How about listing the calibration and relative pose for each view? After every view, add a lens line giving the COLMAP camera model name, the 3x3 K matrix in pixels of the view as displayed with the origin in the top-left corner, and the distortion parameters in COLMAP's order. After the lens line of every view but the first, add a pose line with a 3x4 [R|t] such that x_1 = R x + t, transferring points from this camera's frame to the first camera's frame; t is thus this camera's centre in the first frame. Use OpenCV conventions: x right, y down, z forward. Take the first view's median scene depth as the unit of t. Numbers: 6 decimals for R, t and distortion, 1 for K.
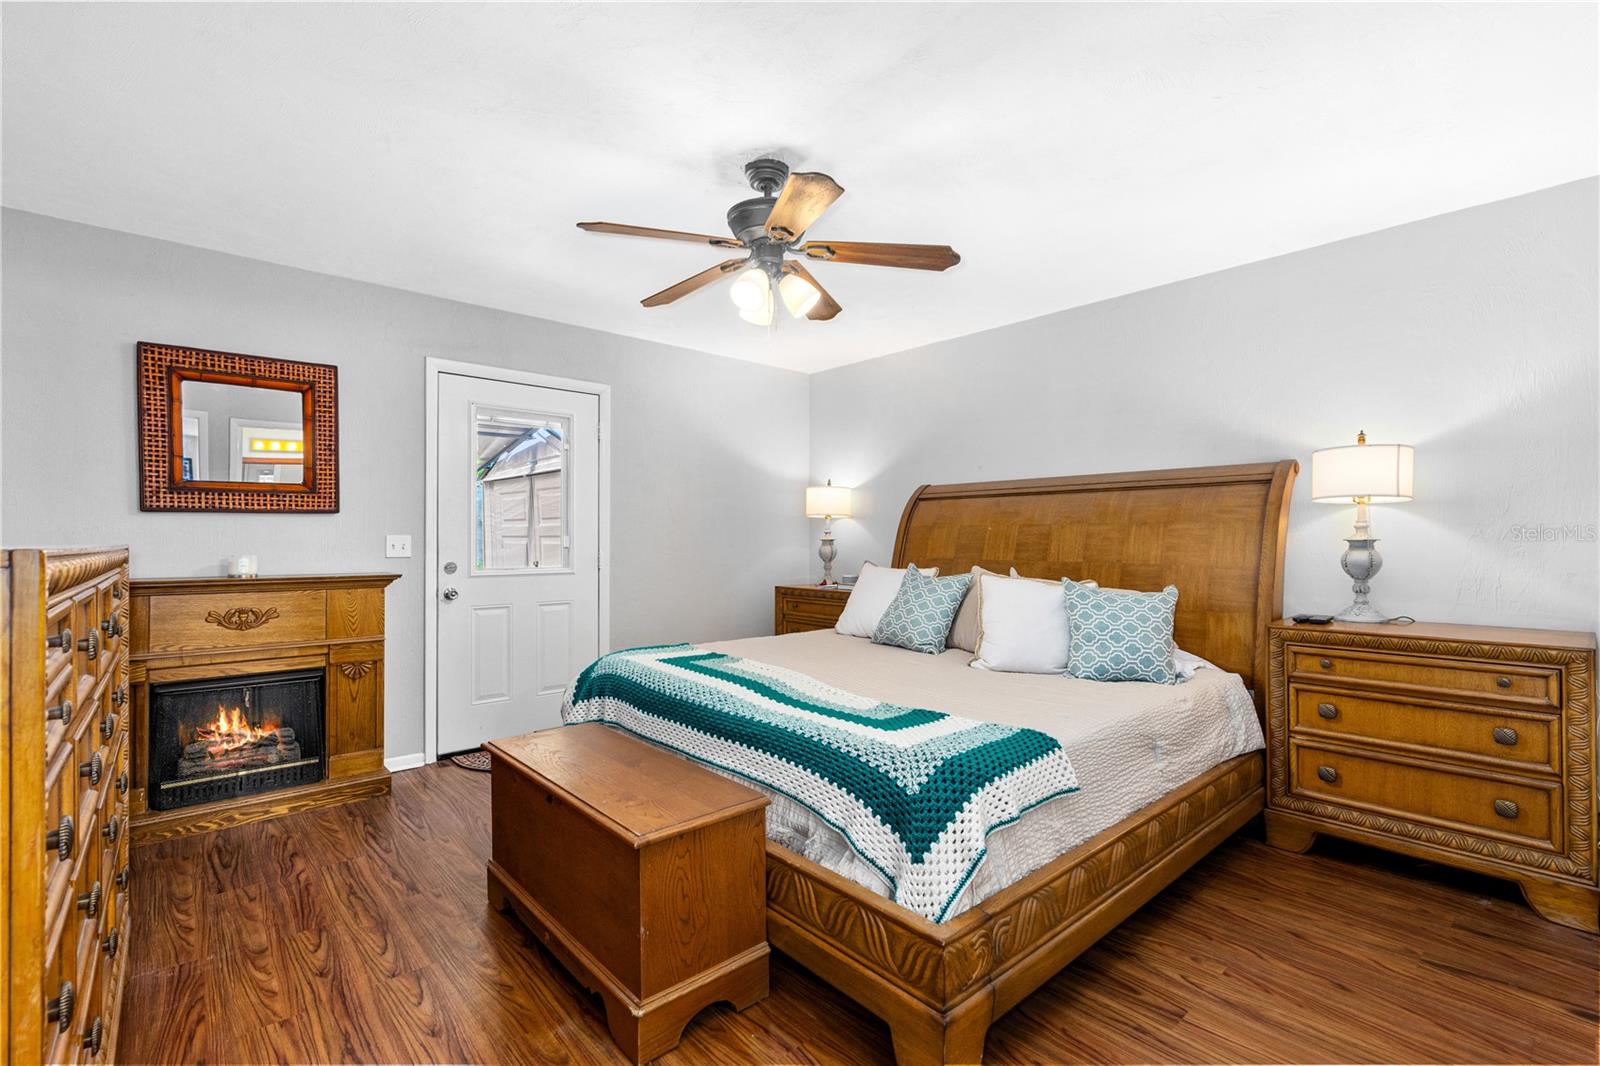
lens RADIAL K [[728.8, 0, 802.7], [0, 728.8, 527.8], [0, 0, 1]] dist [-0.005107, -0.000186]
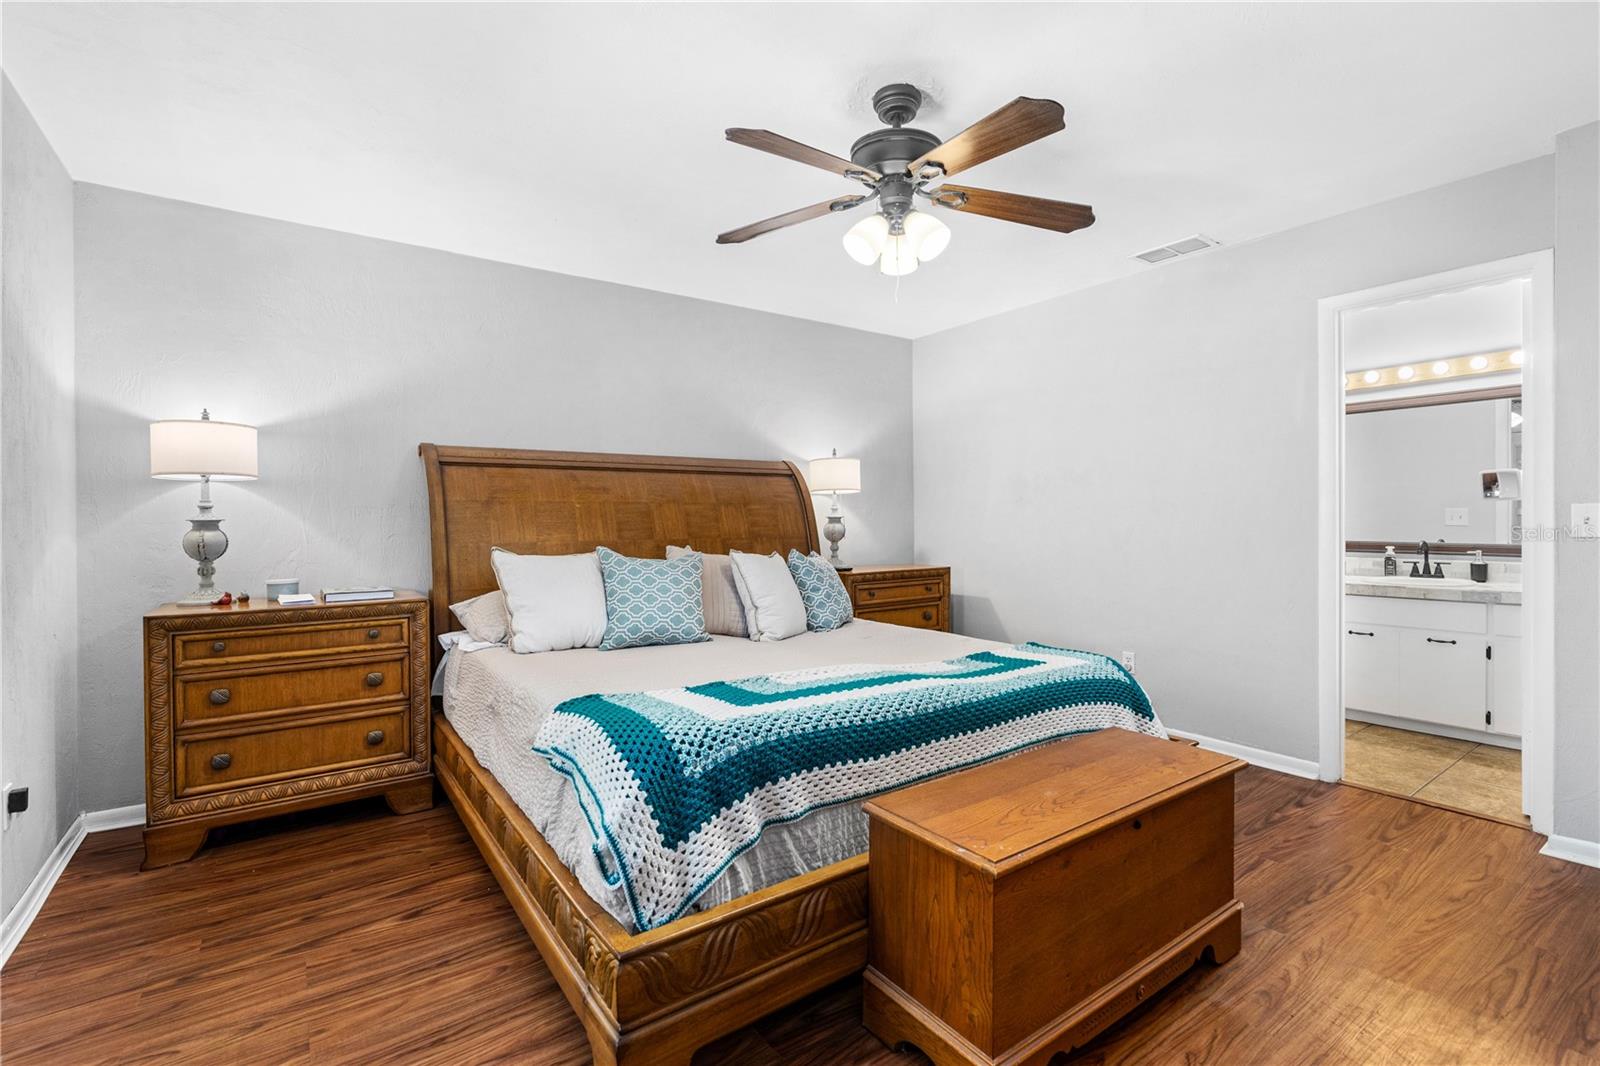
lens RADIAL K [[724.2, 0, 797.8], [0, 724.2, 508.6], [0, 0, 1]] dist [-0.002513, -0.000257]
pose [[0.120936, 0.002615, 0.992657, -0.639330], [-0.006704, 0.999976, -0.001818, 0.004288], [-0.992638, -0.006435, 0.120950, 0.671775]]
